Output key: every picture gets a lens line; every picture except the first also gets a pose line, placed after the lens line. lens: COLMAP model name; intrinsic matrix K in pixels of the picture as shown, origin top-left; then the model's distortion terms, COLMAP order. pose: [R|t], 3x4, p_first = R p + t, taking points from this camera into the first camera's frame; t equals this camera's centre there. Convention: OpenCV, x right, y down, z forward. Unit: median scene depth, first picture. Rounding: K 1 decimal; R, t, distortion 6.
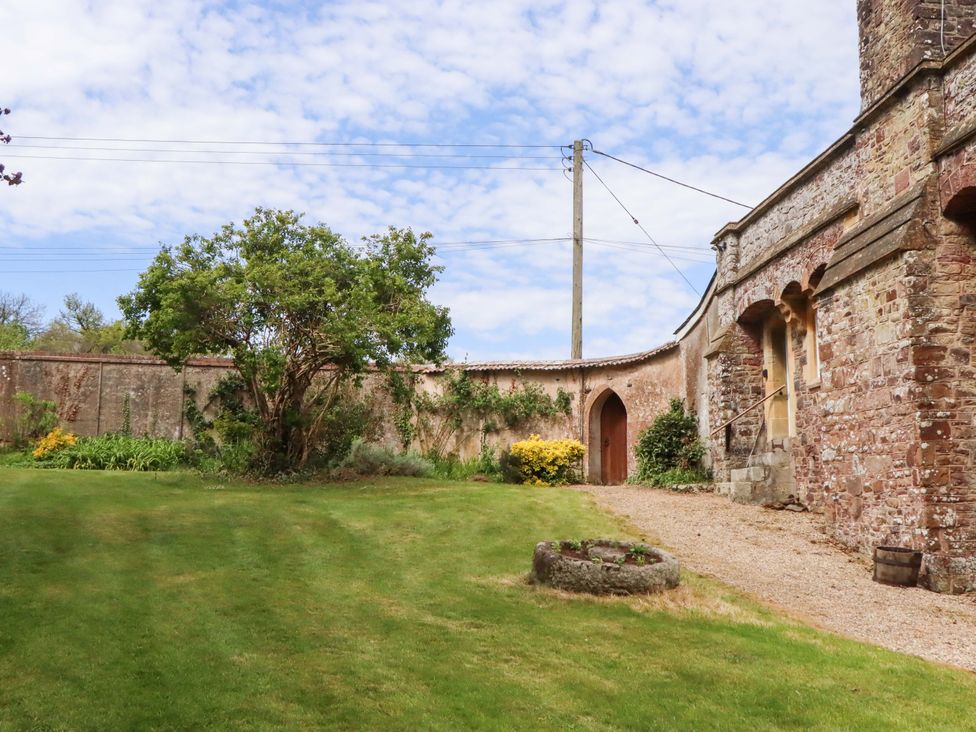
lens RADIAL K [[1079.1, 0, 488.0], [0, 1079.1, 366.0], [0, 0, 1]] dist [-0.188713, 0.378816]
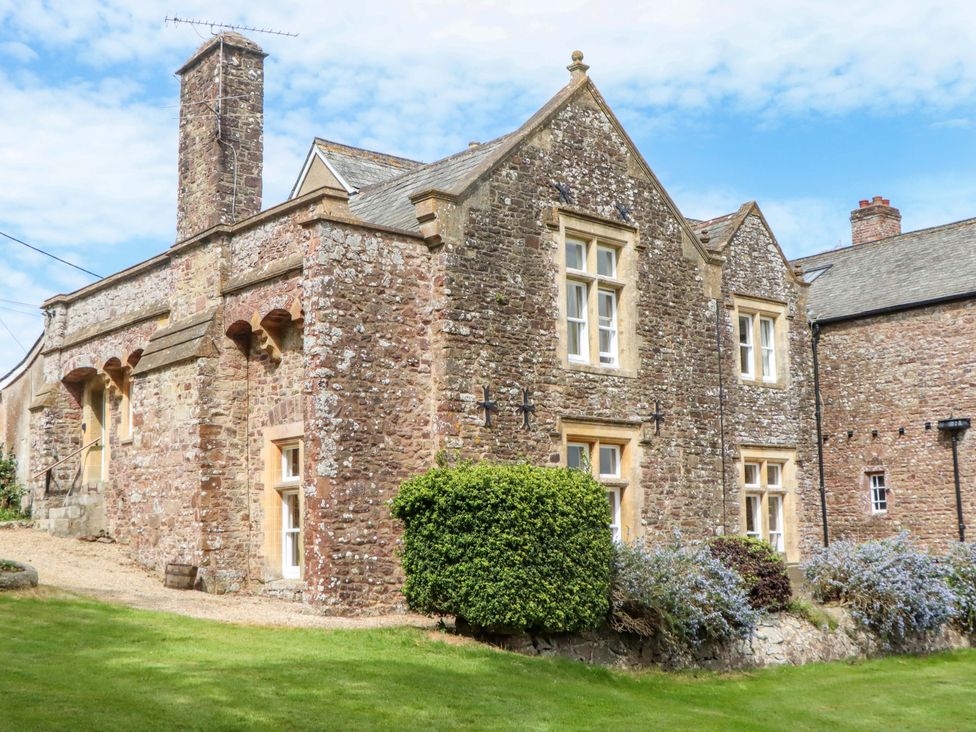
lens RADIAL K [[1292.8, 0, 489.8], [0, 1292.8, 365.9], [0, 0, 1]] dist [-0.036658, 0.059292]
pose [[0.834262, 0.057761, 0.548334, -0.207292], [-0.051481, 0.998313, -0.026836, -0.061943], [-0.548960, -0.005841, 0.835829, -0.599339]]
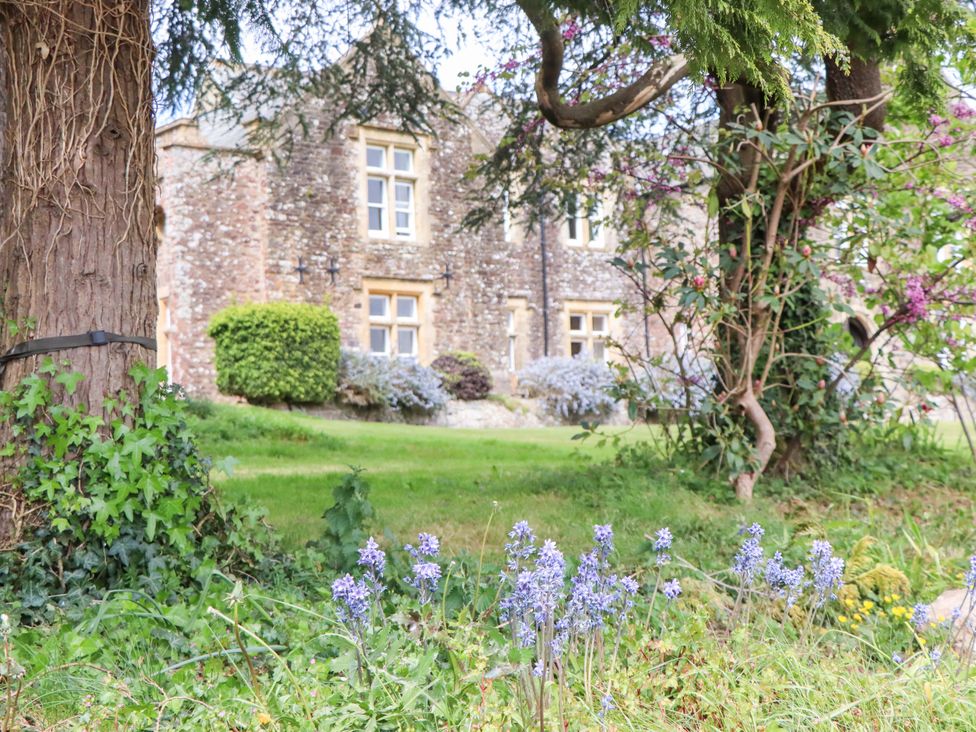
lens RADIAL K [[1629.0, 0, 488.0], [0, 1629.0, 366.0], [0, 0, 1]] dist [0.036356, 0.064547]
pose [[0.861579, -0.006456, 0.507583, -0.502681], [-0.025845, 0.998064, 0.056563, -0.056577], [-0.506965, -0.061852, 0.859744, -1.875242]]
